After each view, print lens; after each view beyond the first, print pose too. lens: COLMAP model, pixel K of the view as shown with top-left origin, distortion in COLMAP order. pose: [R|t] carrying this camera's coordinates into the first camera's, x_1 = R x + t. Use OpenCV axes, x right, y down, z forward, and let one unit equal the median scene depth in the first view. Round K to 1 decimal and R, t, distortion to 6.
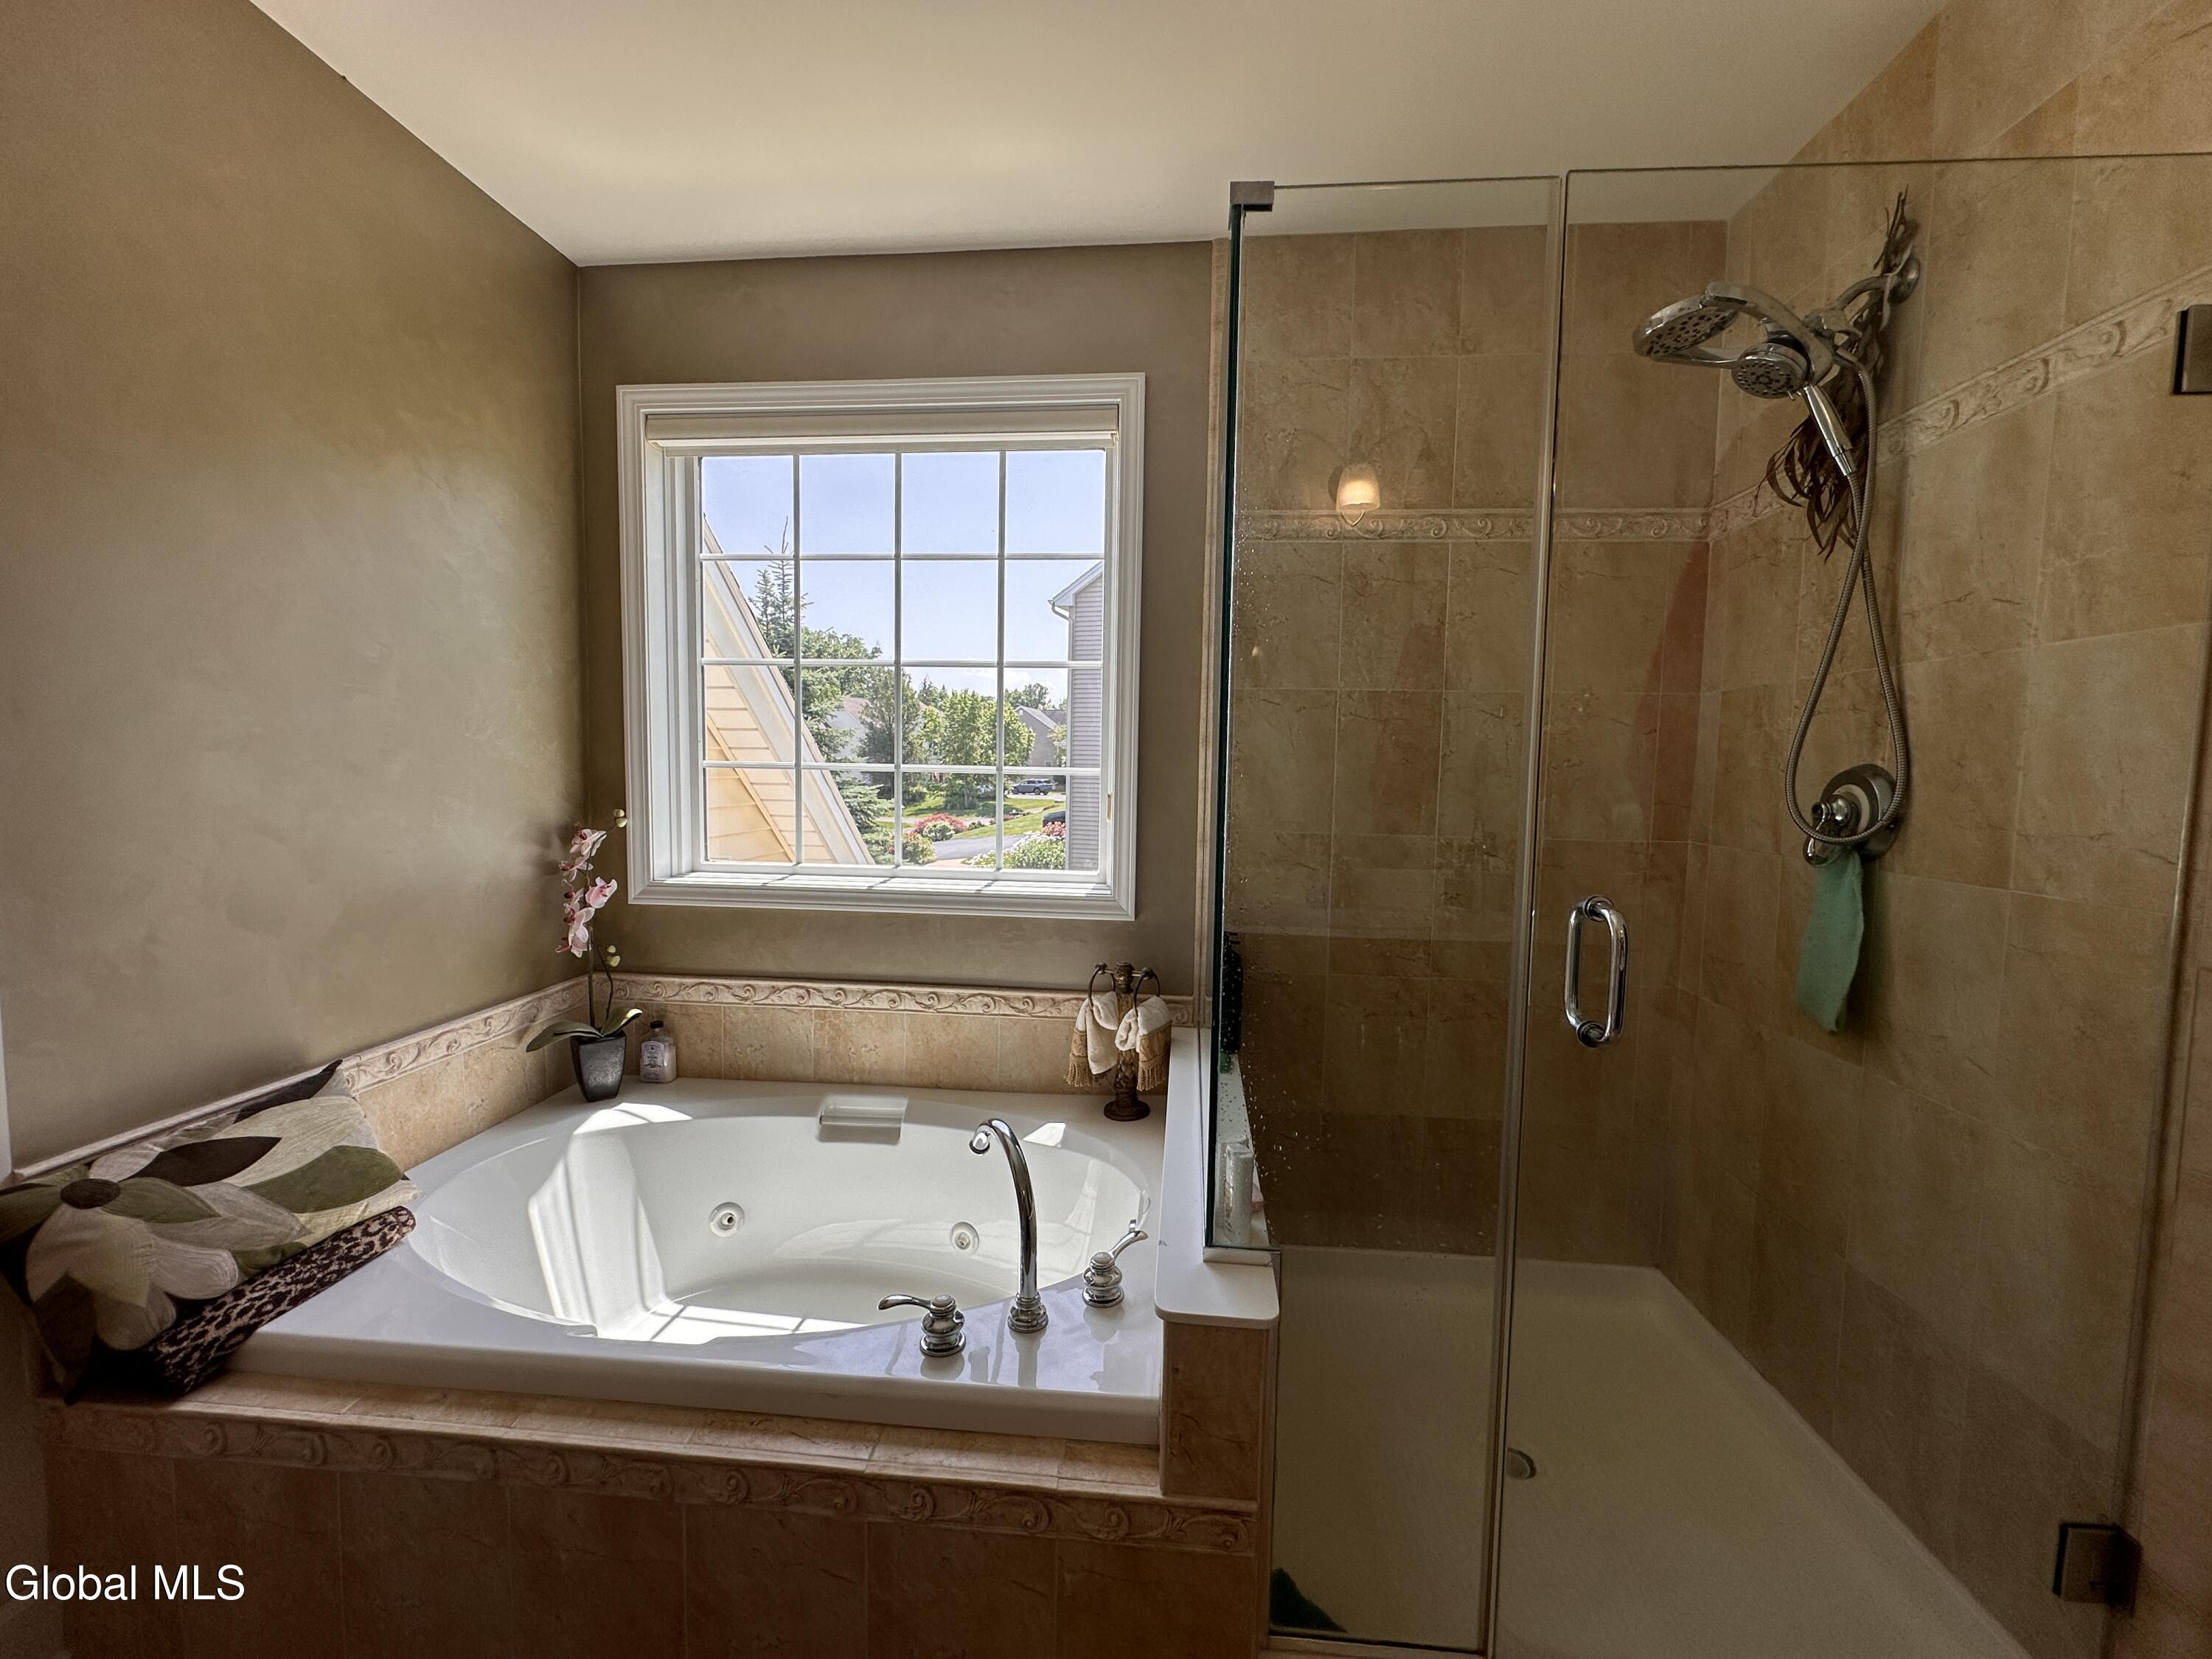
lens RADIAL K [[887.8, 0, 1110.0], [0, 887.8, 833.2], [0, 0, 1]] dist [-0.001701, 0.000341]
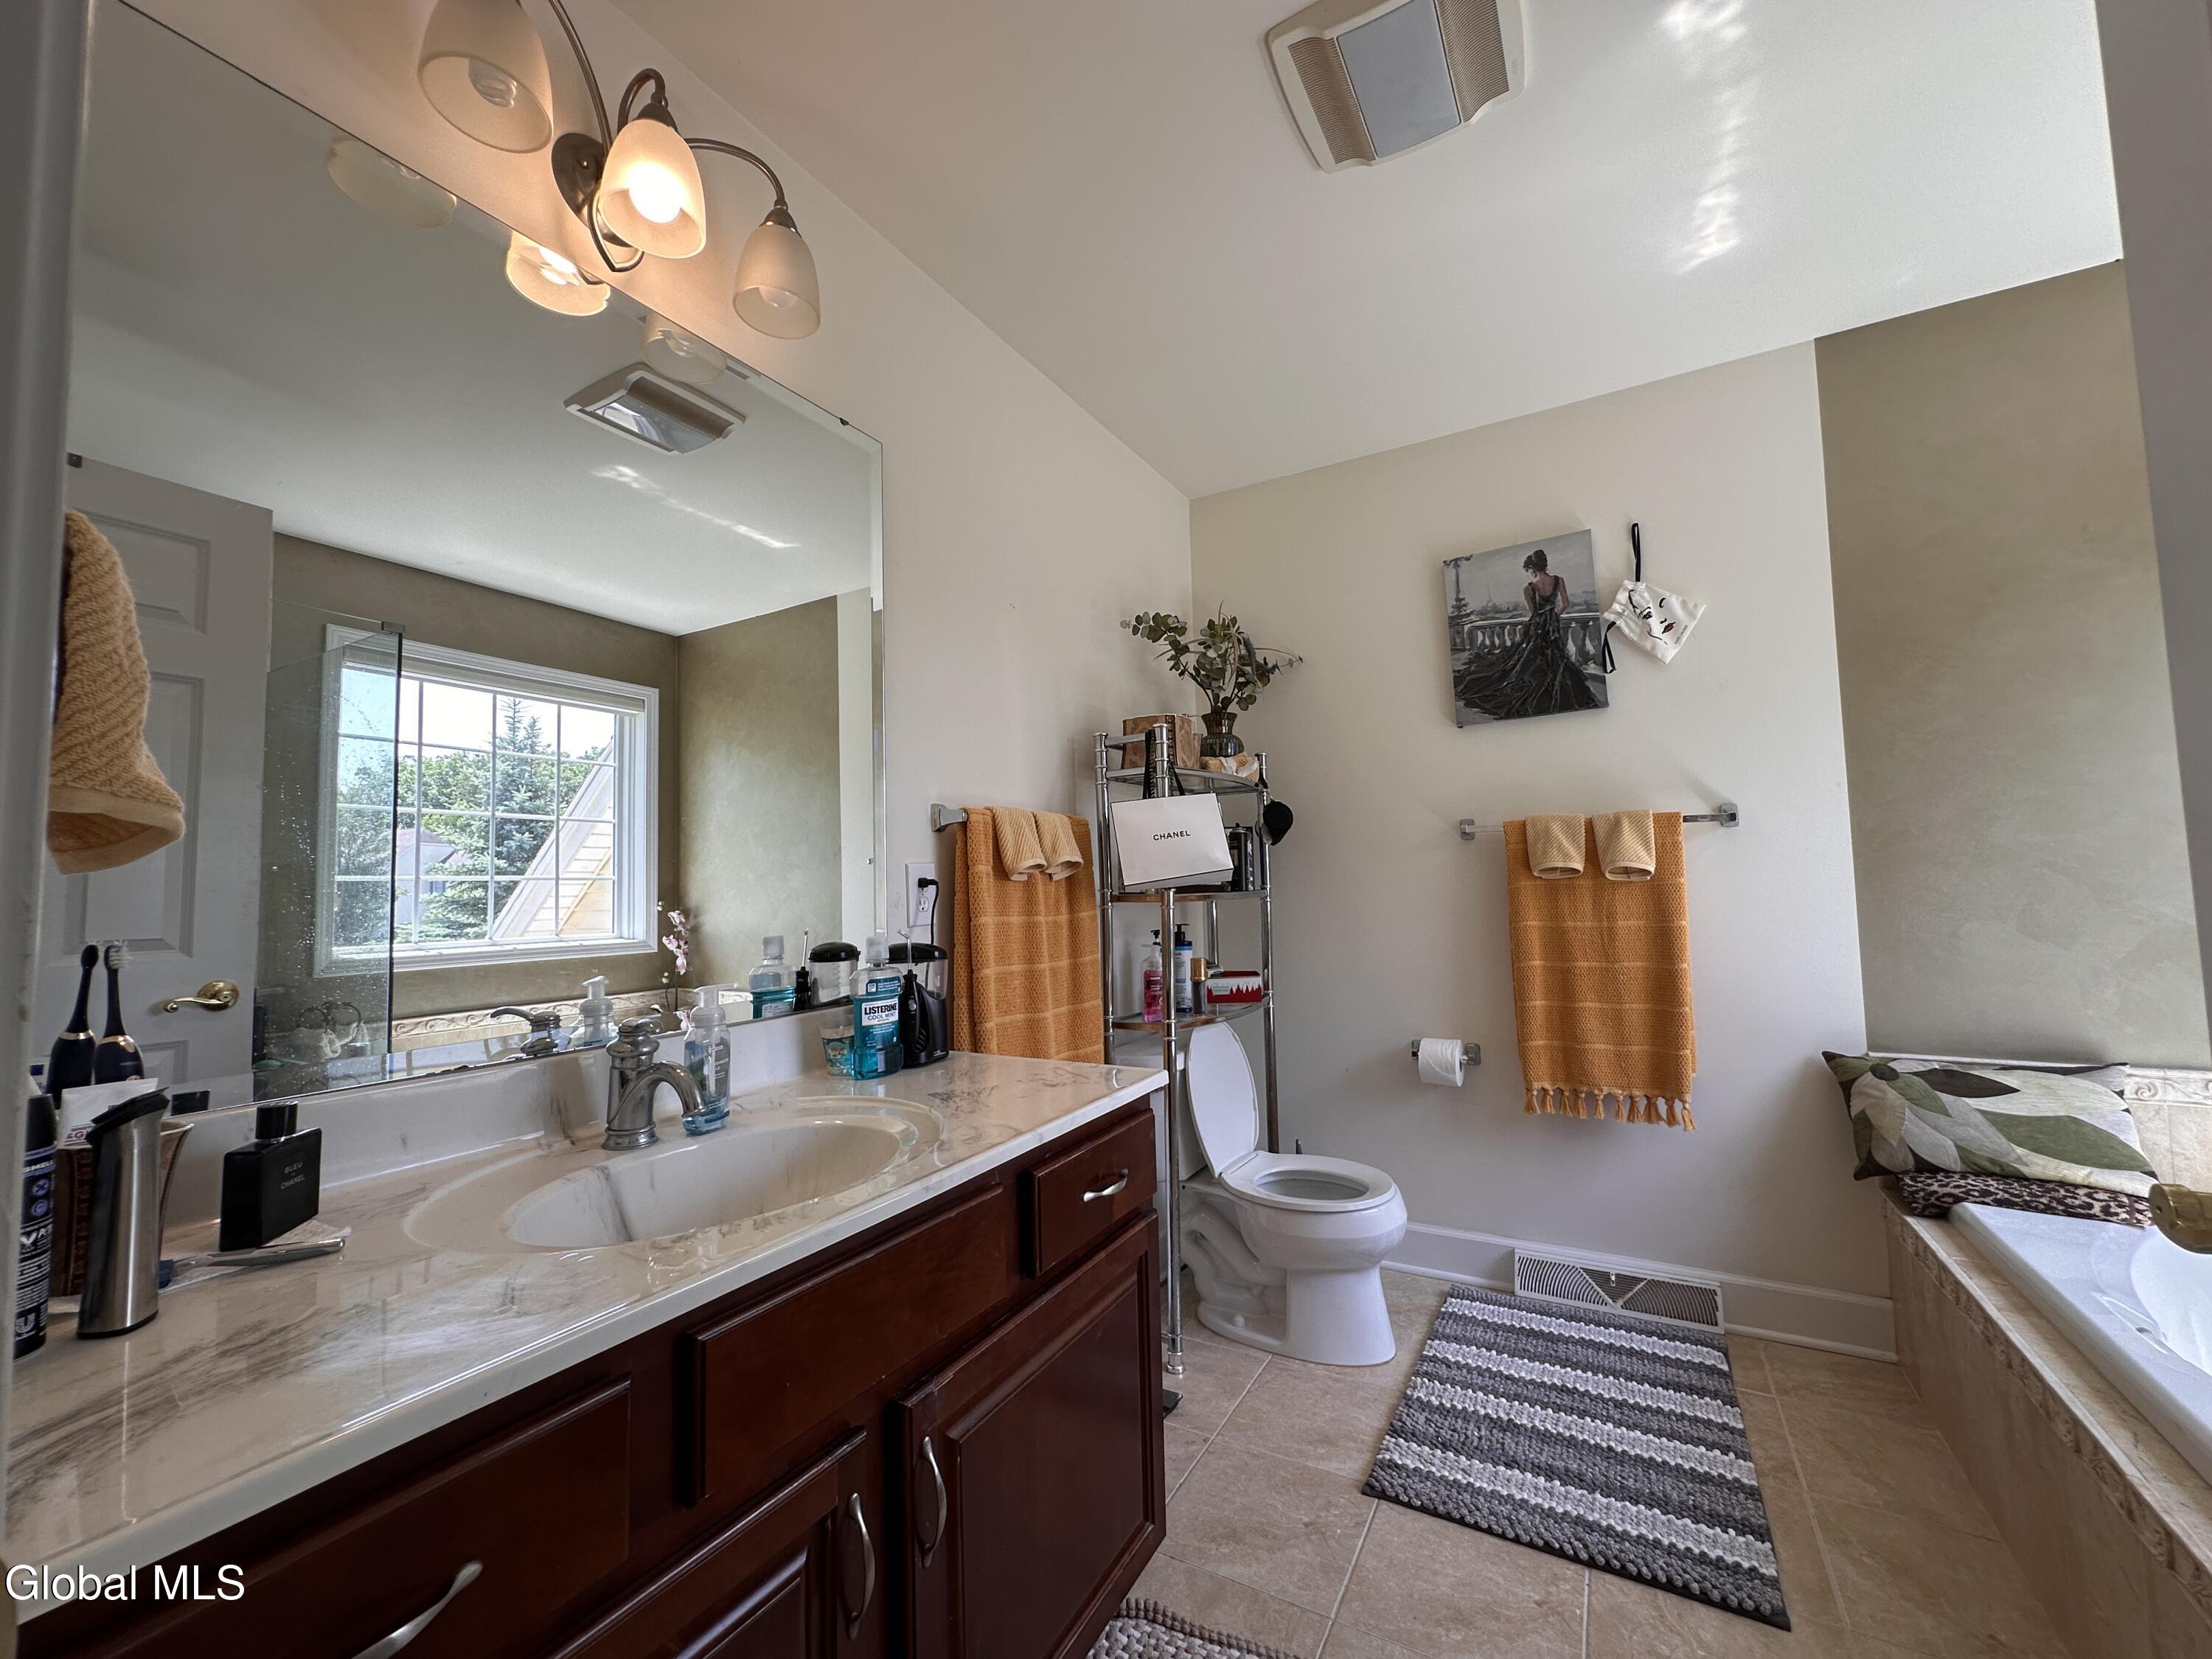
lens RADIAL K [[887.8, 0, 1103.2], [0, 887.8, 830.5], [0, 0, 1]] dist [-0.001701, 0.000341]
pose [[-0.420911, -0.066831, -0.904637, 0.959220], [-0.052069, 0.997418, -0.049459, 0.090964], [0.905606, 0.026286, -0.423304, 0.305539]]
